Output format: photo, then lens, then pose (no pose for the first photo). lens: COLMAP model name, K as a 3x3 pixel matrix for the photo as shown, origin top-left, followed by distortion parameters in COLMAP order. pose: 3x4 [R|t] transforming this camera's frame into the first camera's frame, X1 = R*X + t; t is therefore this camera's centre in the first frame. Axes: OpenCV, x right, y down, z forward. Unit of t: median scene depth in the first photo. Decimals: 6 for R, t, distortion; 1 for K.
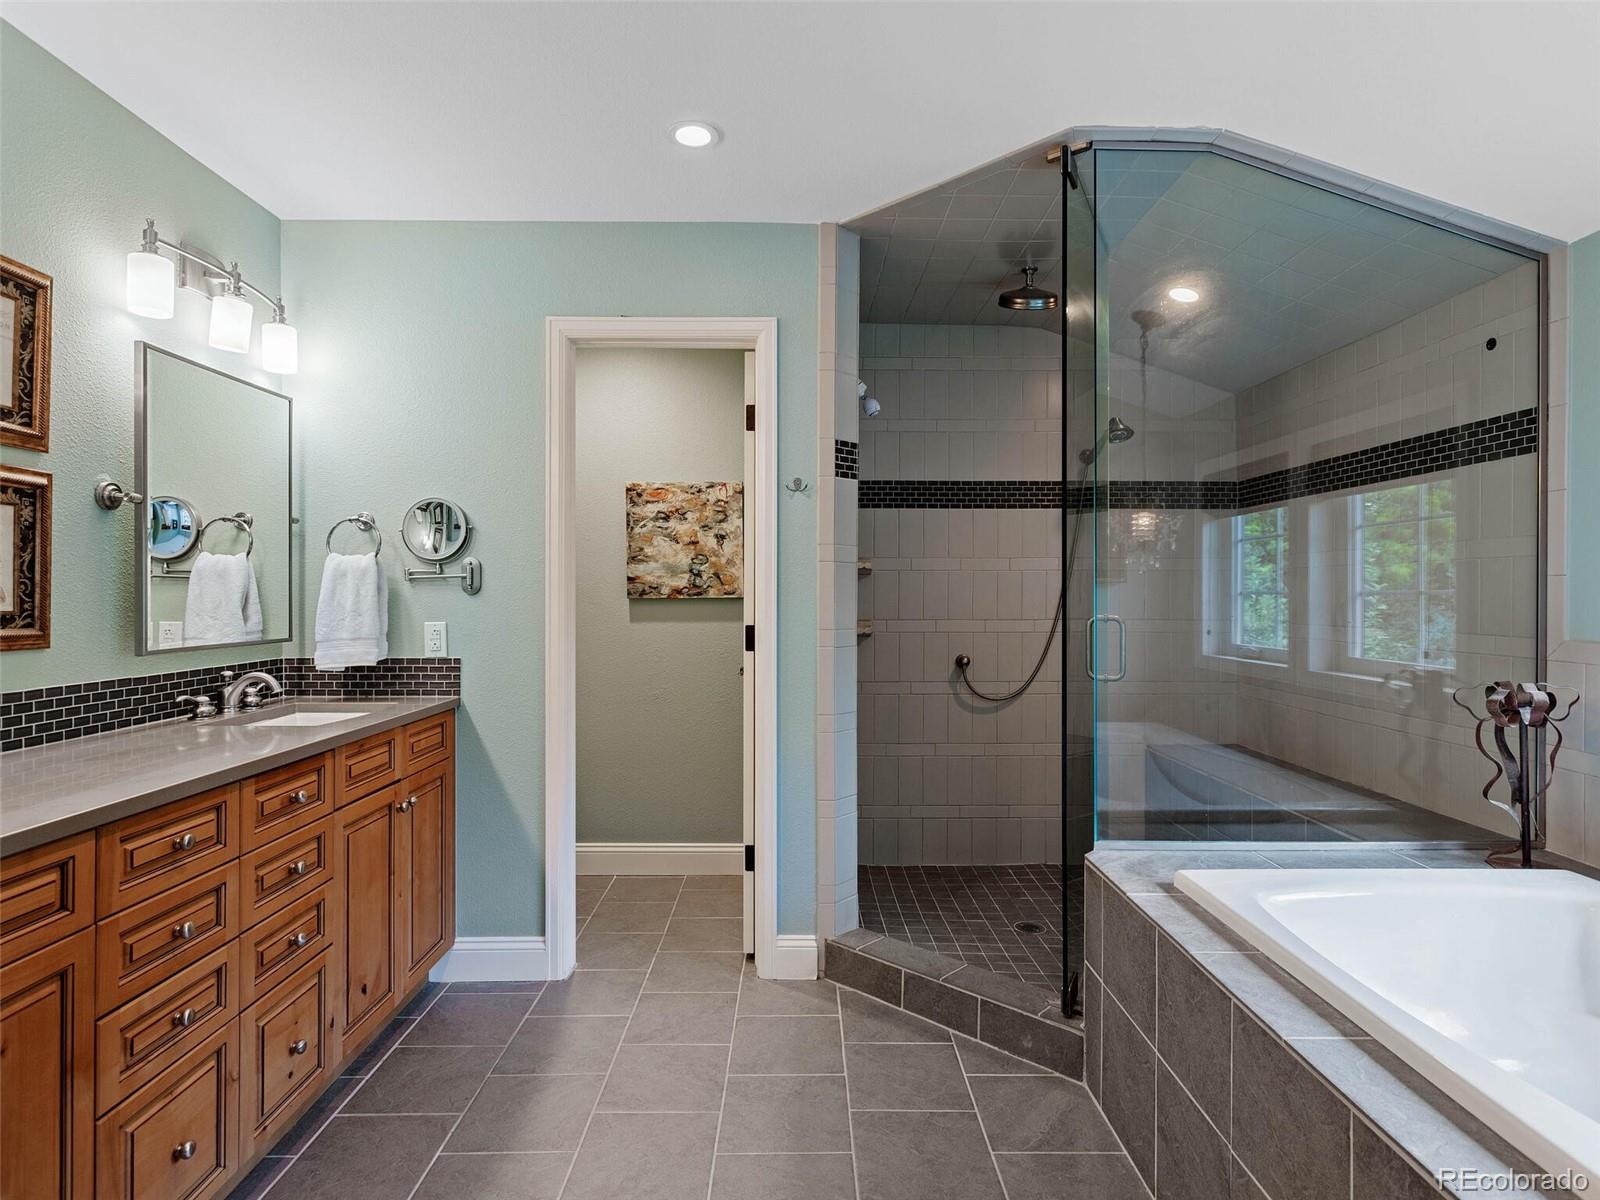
lens RADIAL K [[869.4, 0, 800.0], [0, 869.4, 600.0], [0, 0, 1]] dist [-0.006729, -0.000404]
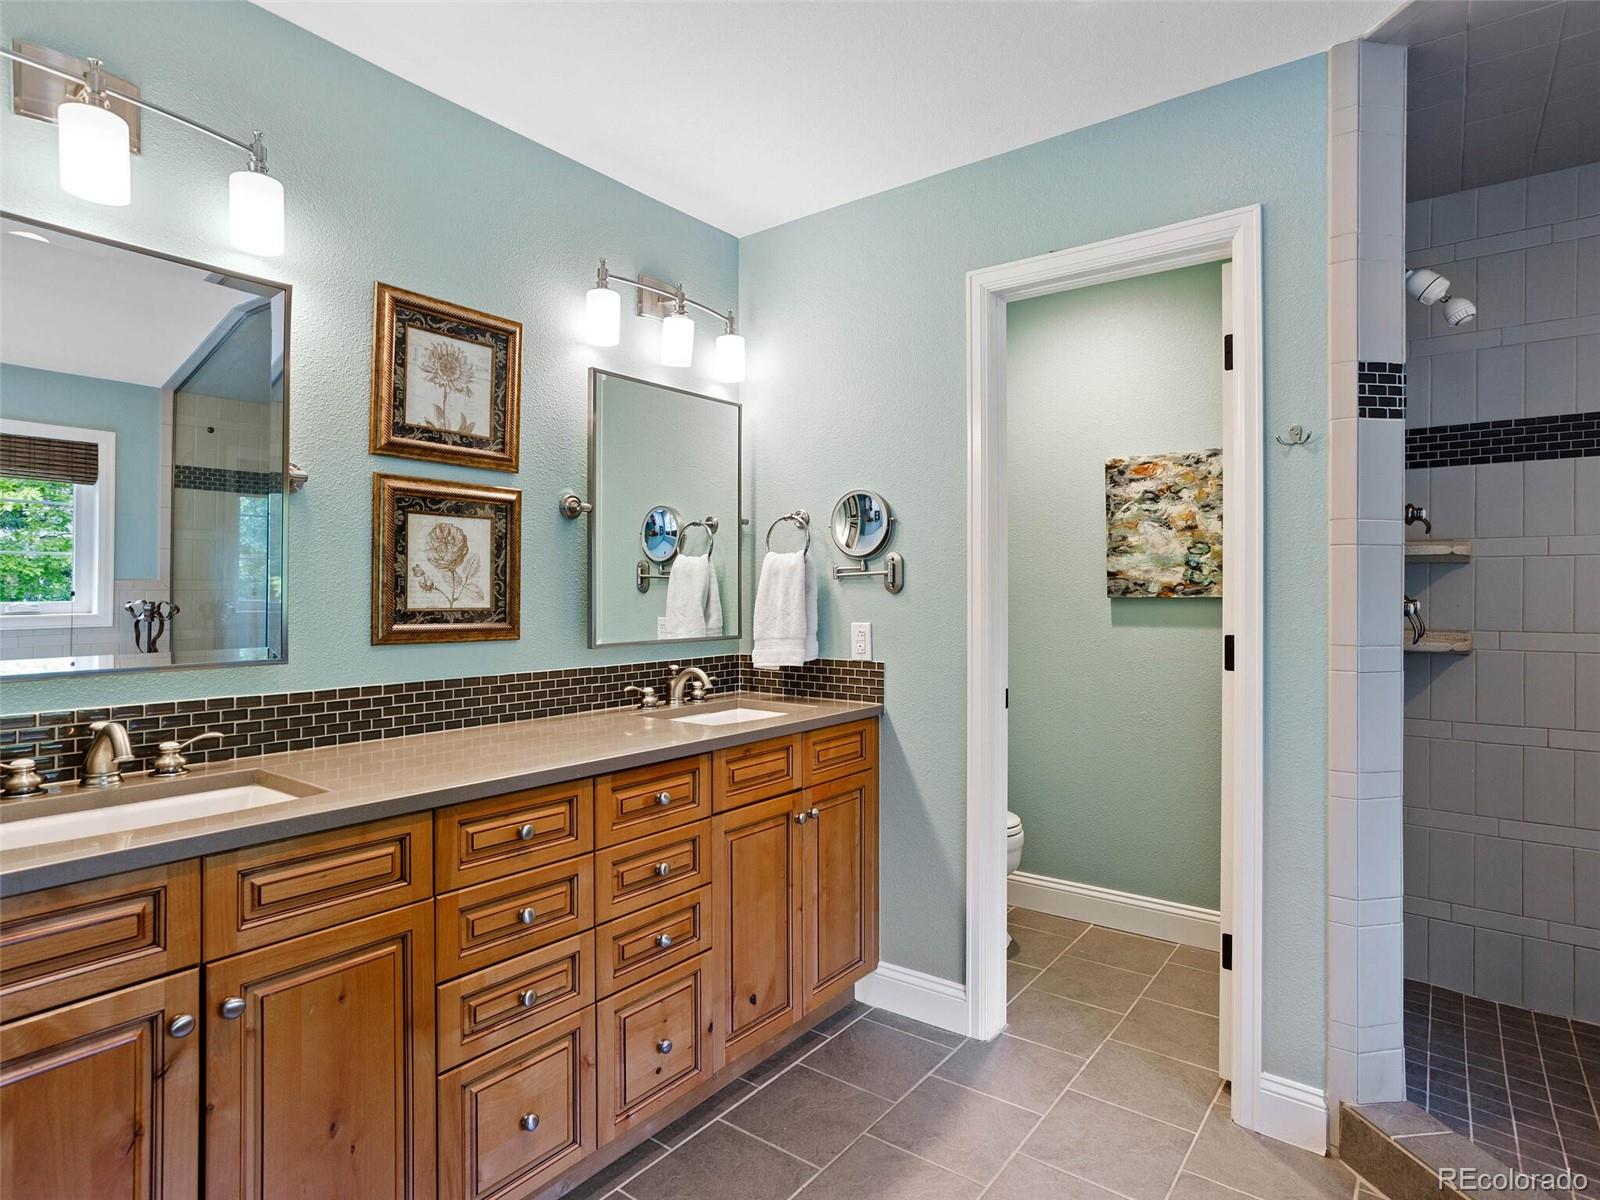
lens RADIAL K [[868.5, 0, 800.4], [0, 868.5, 595.0], [0, 0, 1]] dist [-0.064599, 0.042951]
pose [[0.786514, 0.001337, -0.617571, 0.118128], [-0.003062, 0.999994, -0.001735, -0.002990], [0.617565, 0.003256, 0.786513, 0.243739]]
